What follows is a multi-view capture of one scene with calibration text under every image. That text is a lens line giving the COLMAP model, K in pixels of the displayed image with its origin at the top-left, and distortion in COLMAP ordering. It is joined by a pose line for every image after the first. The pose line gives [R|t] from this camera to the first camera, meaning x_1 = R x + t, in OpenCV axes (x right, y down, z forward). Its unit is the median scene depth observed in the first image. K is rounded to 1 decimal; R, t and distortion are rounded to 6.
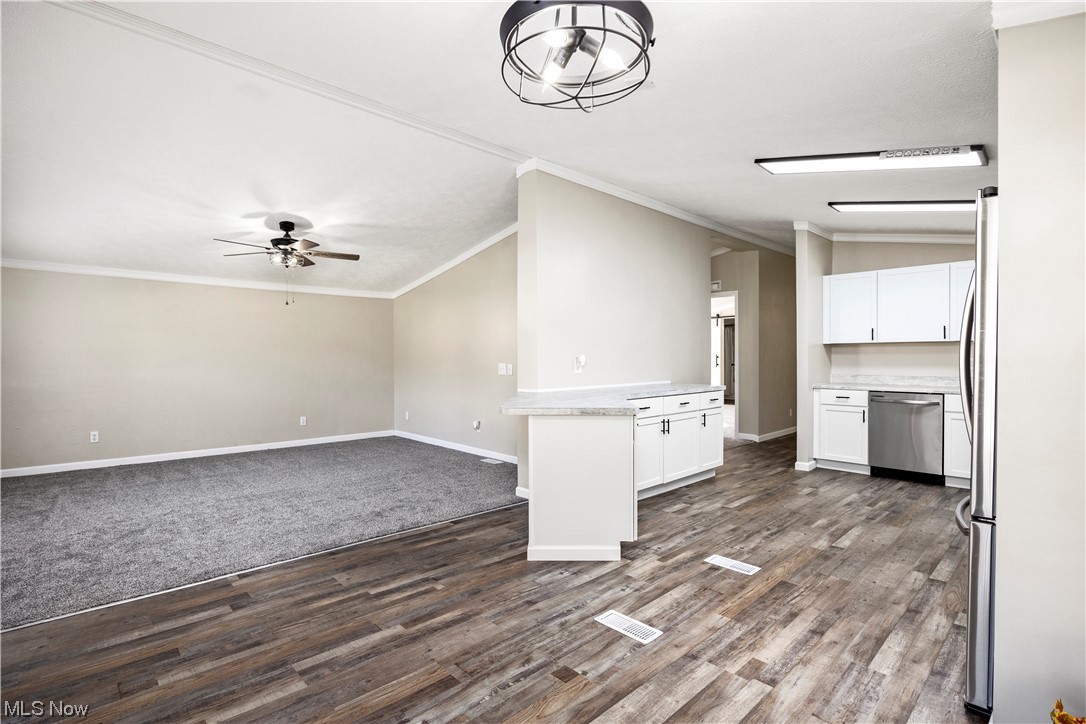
lens RADIAL K [[512.4, 0, 542.7], [0, 512.4, 360.1], [0, 0, 1]] dist [-0.015215, 0.000437]
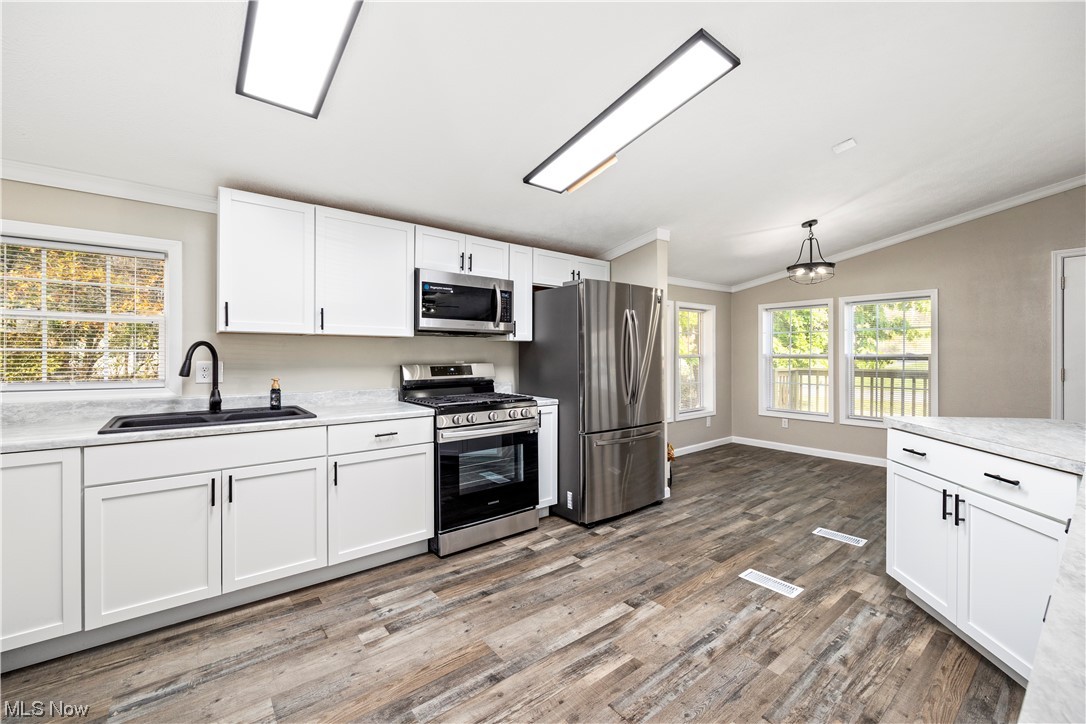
lens RADIAL K [[445.0, 0, 541.7], [0, 445.0, 354.0], [0, 0, 1]] dist [-0.003279, -0.000148]
pose [[-0.995855, 0.002774, 0.090915, 0.607826], [0.003673, 0.999946, 0.009725, -0.020612], [-0.090883, 0.010018, -0.995811, 1.573207]]
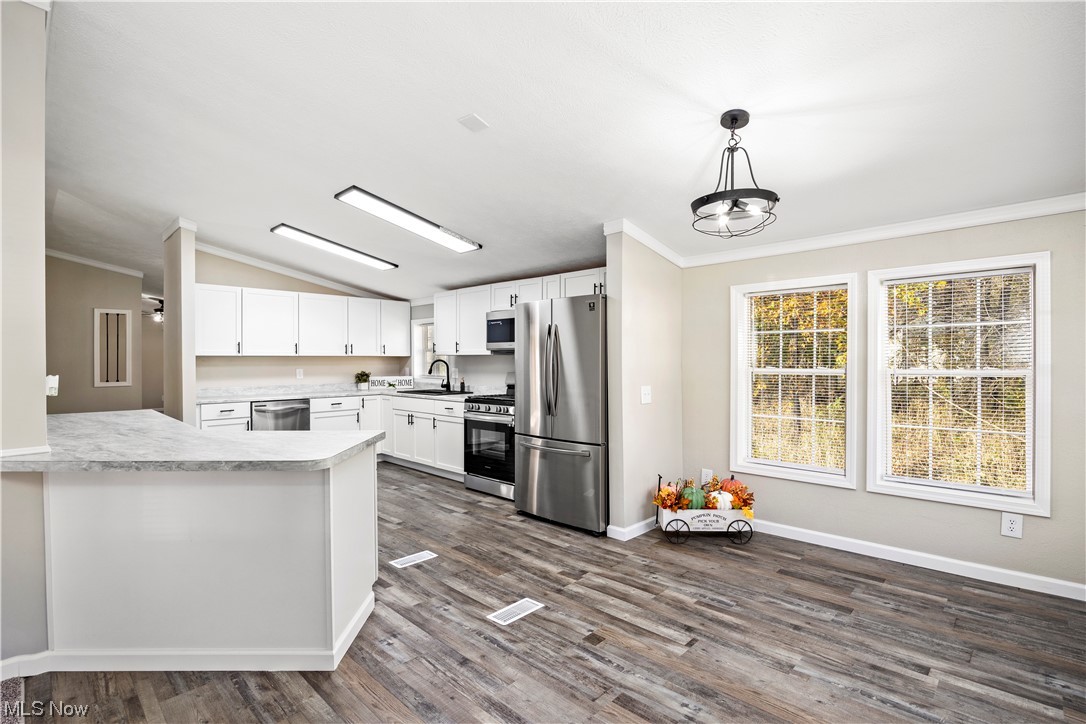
lens RADIAL K [[512.4, 0, 542.7], [0, 512.4, 360.1], [0, 0, 1]] dist [-0.015215, 0.000437]
pose [[-0.040176, 0.003646, 0.999186, -0.646999], [0.012394, 0.999918, -0.003150, -0.022639], [-0.999116, 0.012257, -0.040218, 0.649448]]
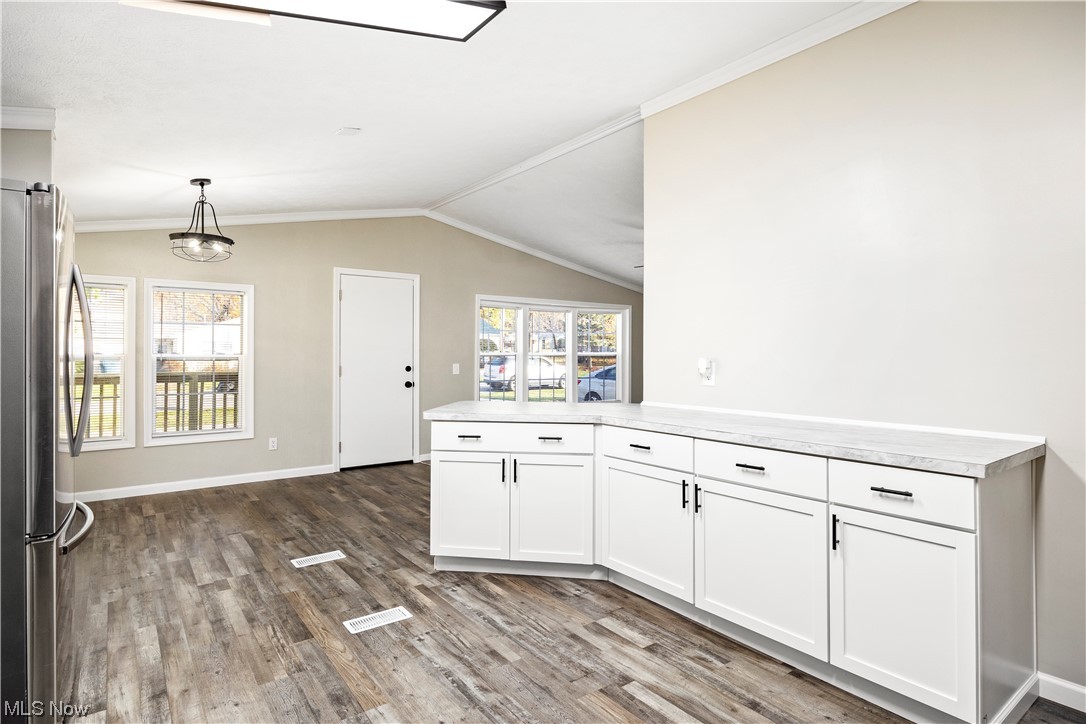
lens RADIAL K [[575.7, 0, 543.2], [0, 575.7, 355.9], [0, 0, 1]] dist [-0.009083, -0.000694]
pose [[-0.112350, 0.006234, -0.993649, 1.055711], [-0.010733, 0.999914, 0.007487, -0.018483], [0.993611, 0.011506, -0.112273, 1.158462]]
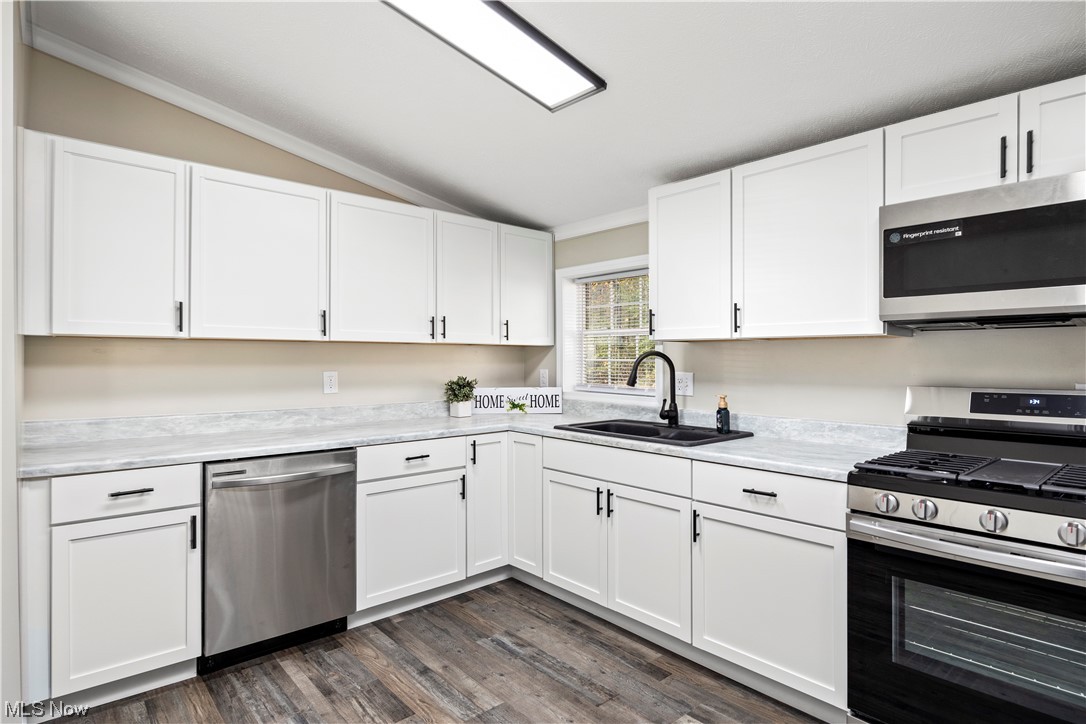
lens RADIAL K [[575.7, 0, 543.2], [0, 575.7, 355.9], [0, 0, 1]] dist [-0.009083, -0.000694]
pose [[0.039125, 0.010470, 0.999179, 0.321423], [0.006860, 0.999919, -0.010746, -0.019927], [-0.999211, 0.007275, 0.039050, 1.075168]]
